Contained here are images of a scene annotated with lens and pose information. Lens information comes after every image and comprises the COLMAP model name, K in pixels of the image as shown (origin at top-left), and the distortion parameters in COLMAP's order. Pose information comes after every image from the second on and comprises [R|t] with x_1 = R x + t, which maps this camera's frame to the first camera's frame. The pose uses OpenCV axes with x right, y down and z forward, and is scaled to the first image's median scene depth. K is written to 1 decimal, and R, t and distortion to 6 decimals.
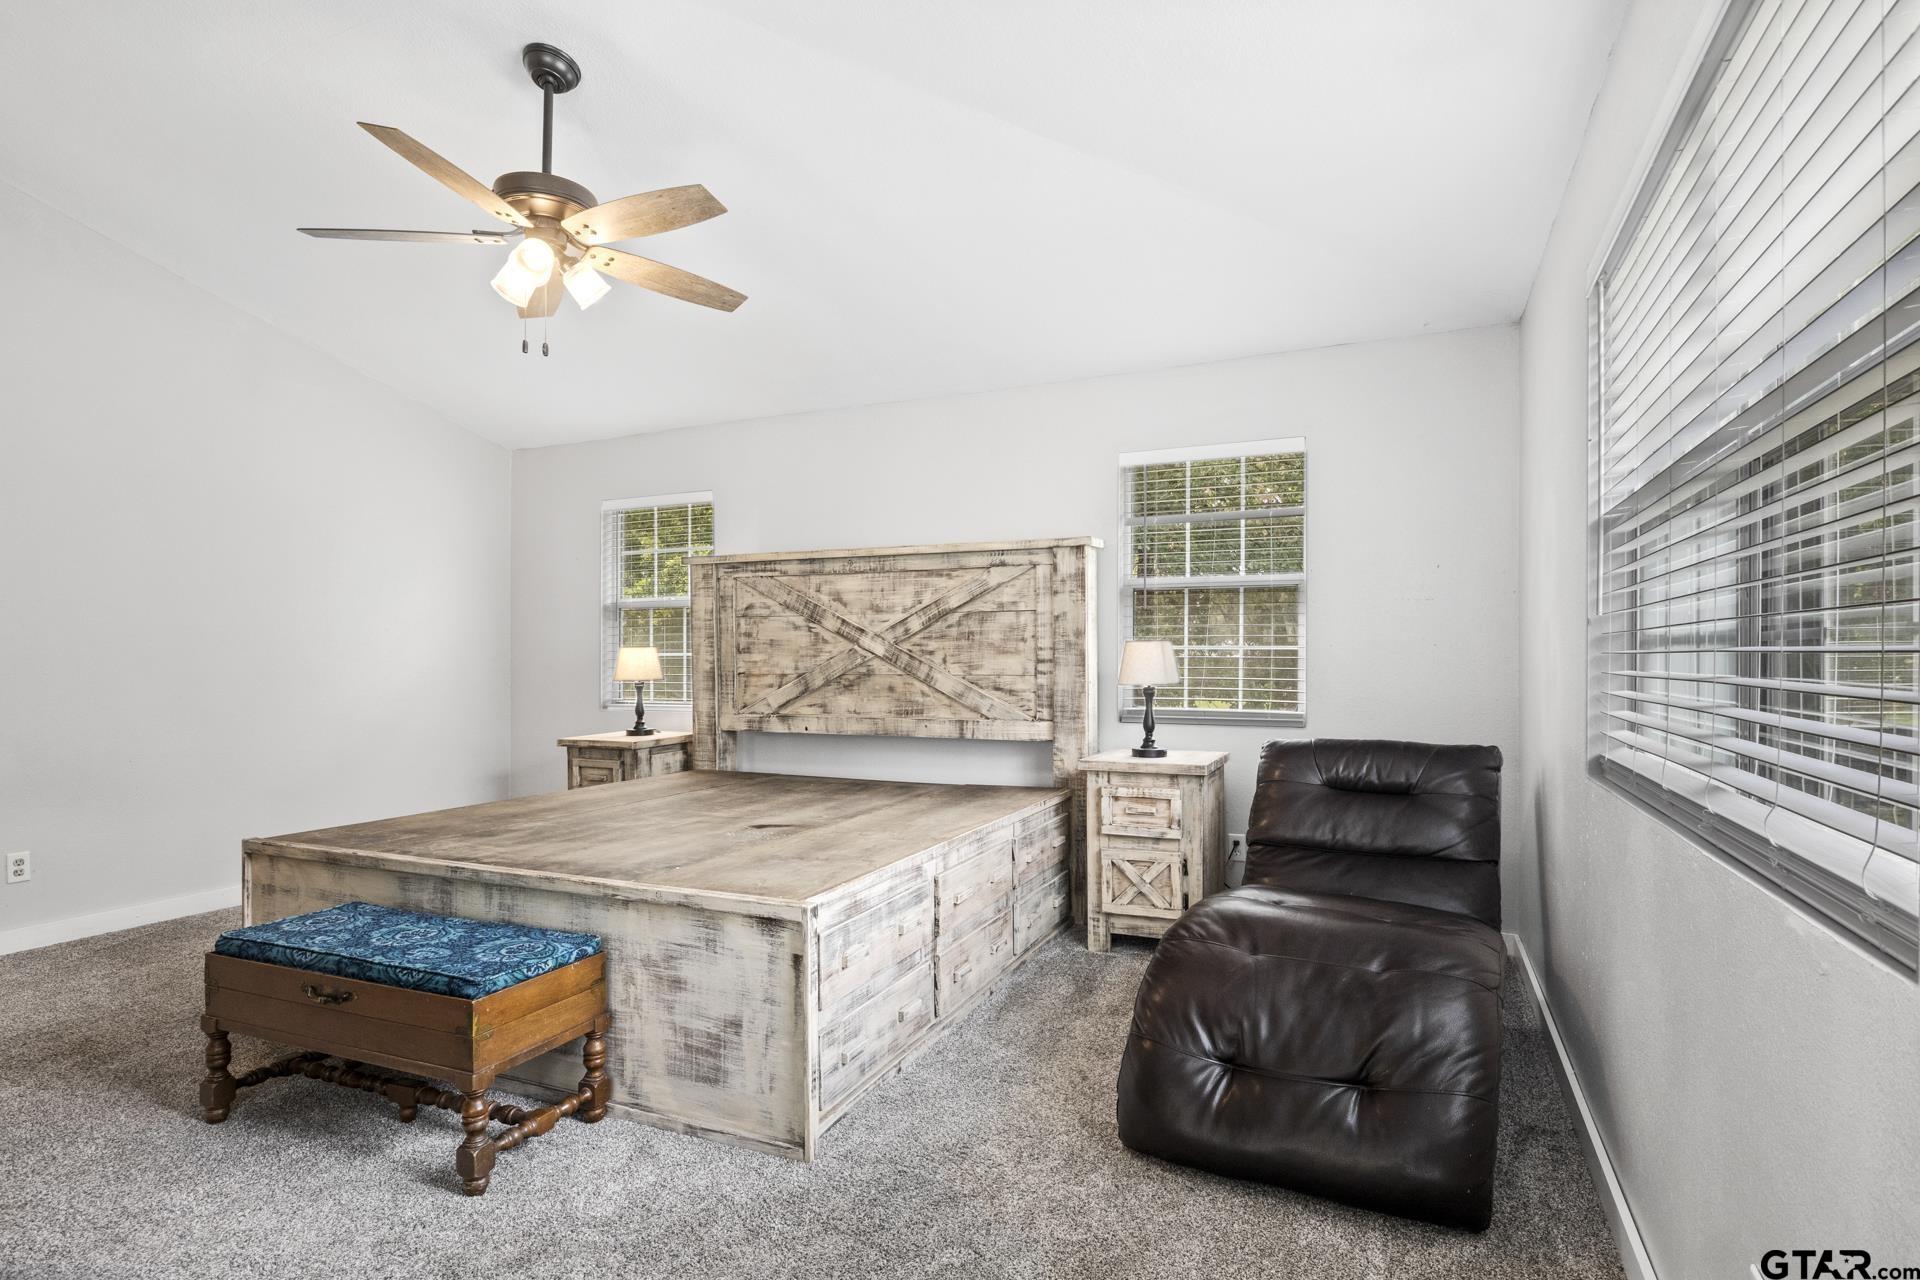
lens RADIAL K [[867.1, 0, 960.4], [0, 867.1, 656.8], [0, 0, 1]] dist [0.000316, 0.000012]
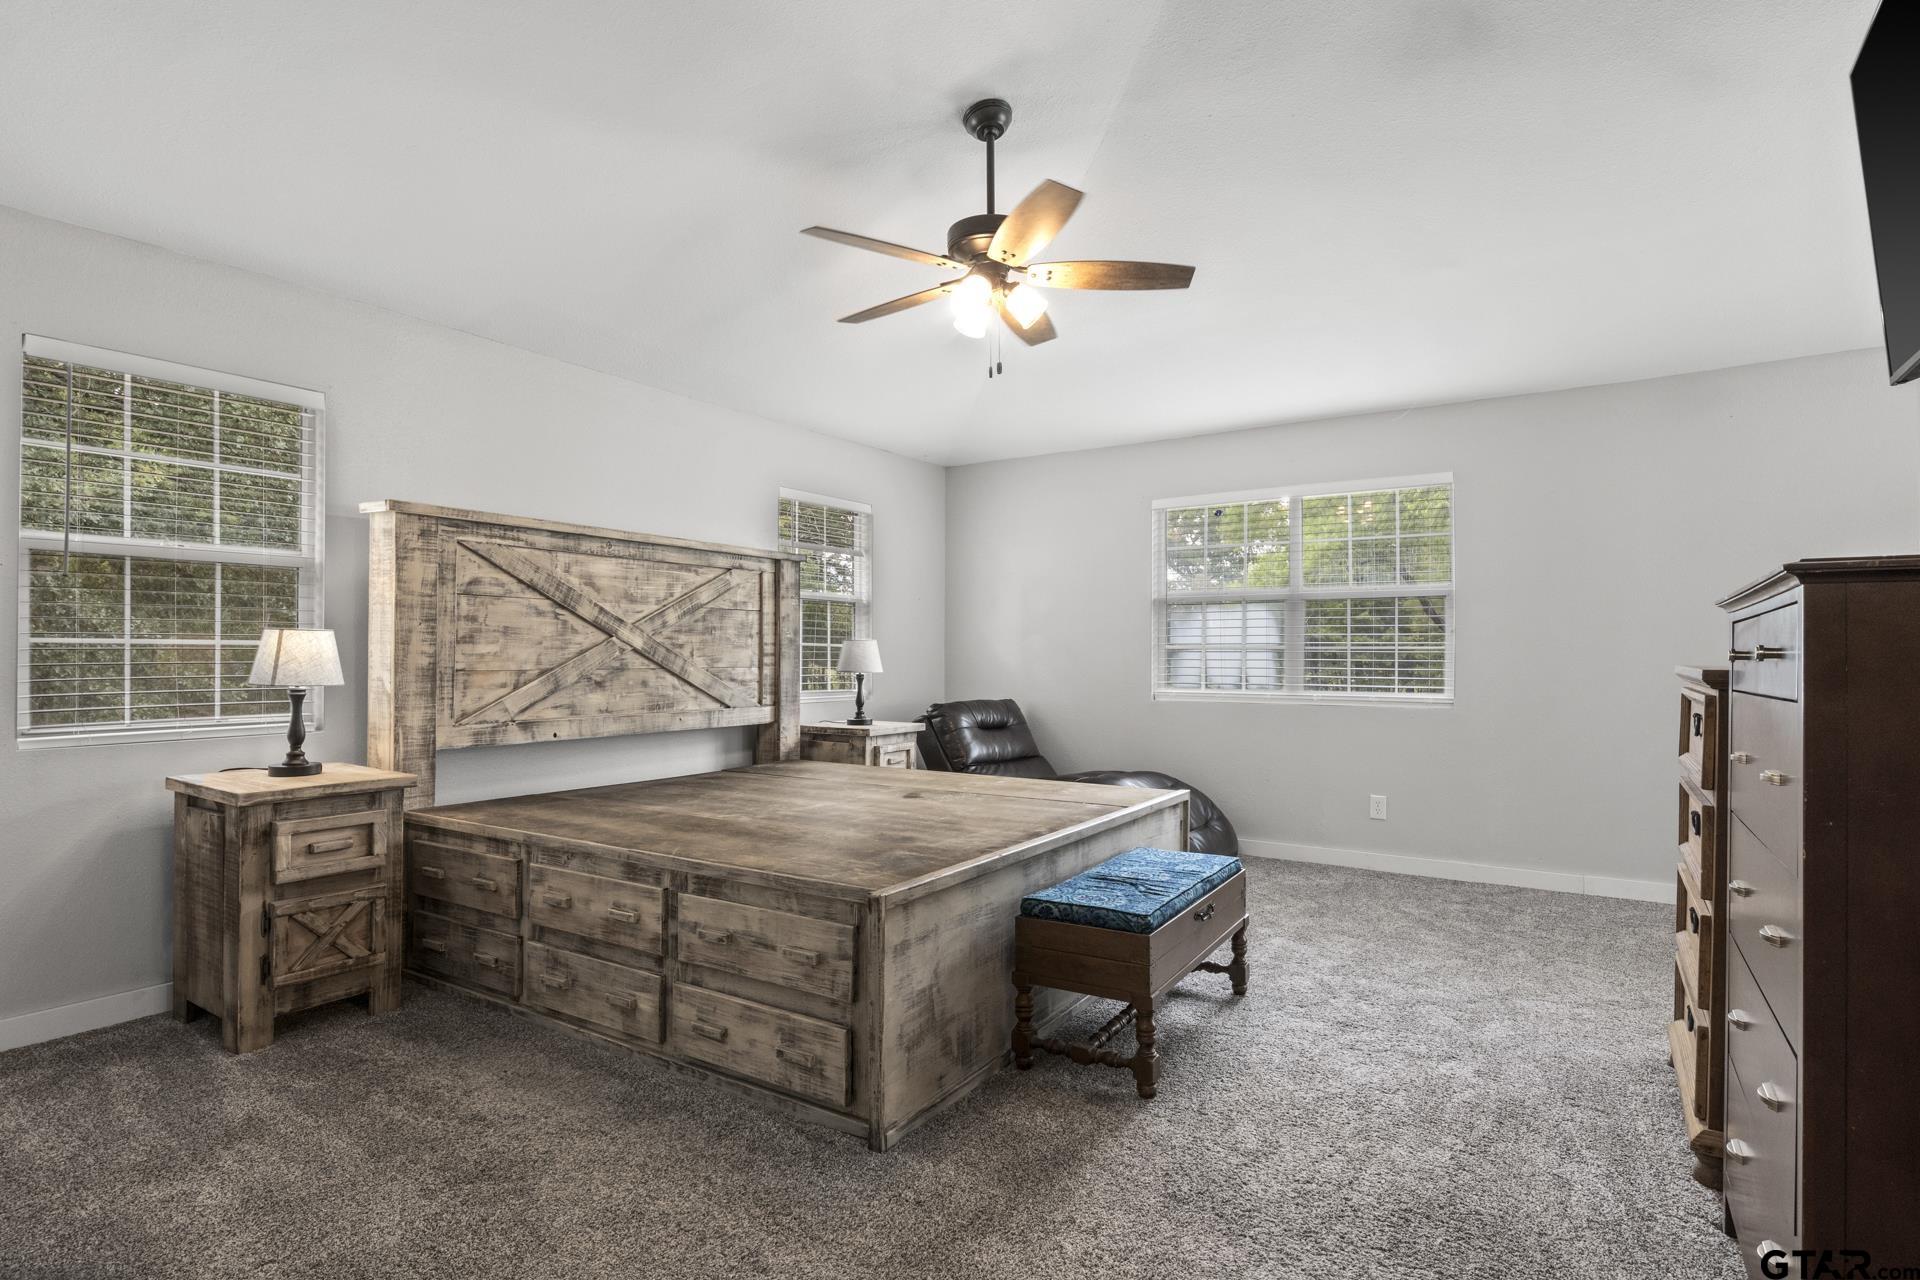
lens RADIAL K [[967.3, 0, 961.2], [0, 967.3, 646.7], [0, 0, 1]] dist [0.003042, -0.000415]
pose [[0.204172, 0.009824, 0.978886, -1.015750], [-0.006251, 0.999942, -0.008732, 0.003543], [-0.978915, -0.004336, 0.204222, 0.431331]]
